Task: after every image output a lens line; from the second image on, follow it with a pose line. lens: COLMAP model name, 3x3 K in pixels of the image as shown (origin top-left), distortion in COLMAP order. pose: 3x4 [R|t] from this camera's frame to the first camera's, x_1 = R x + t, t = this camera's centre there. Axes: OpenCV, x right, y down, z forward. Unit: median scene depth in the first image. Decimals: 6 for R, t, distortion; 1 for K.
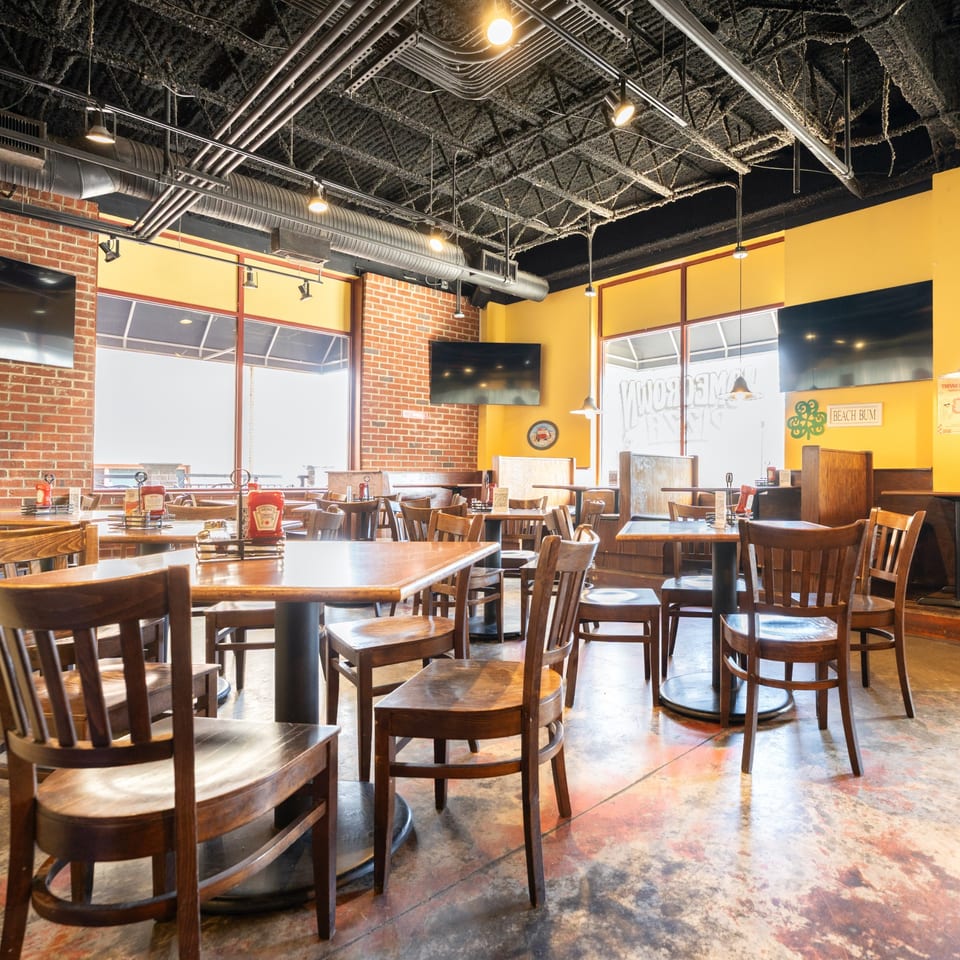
lens RADIAL K [[639.5, 0, 480.0], [0, 639.5, 480.0], [0, 0, 1]] dist [-0.071513, 0.000025]
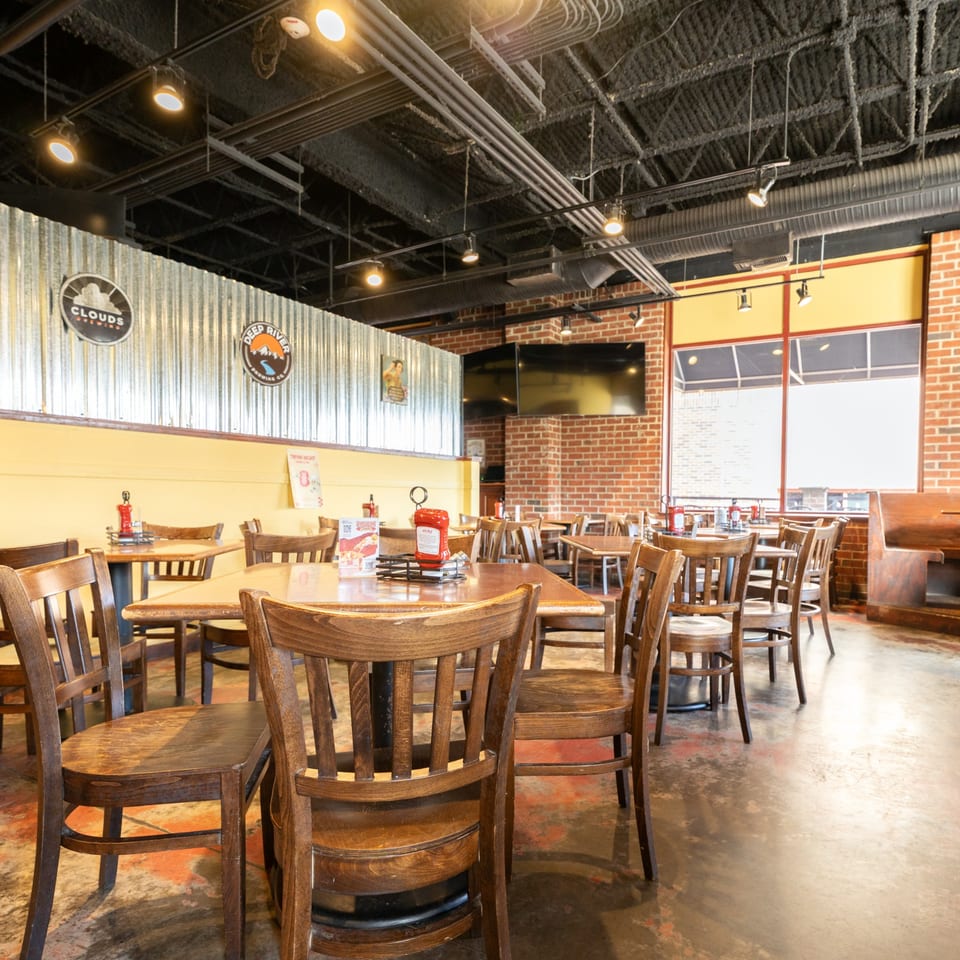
lens RADIAL K [[599.6, 0, 598.7], [0, 599.6, 515.8], [0, 0, 1]] dist [-0.000397, -0.000434]
pose [[0.353253, 0.024975, -0.935194, 0.413018], [-0.009495, 0.999688, 0.023110, 0.001690], [0.935480, 0.000716, 0.353380, 0.405268]]
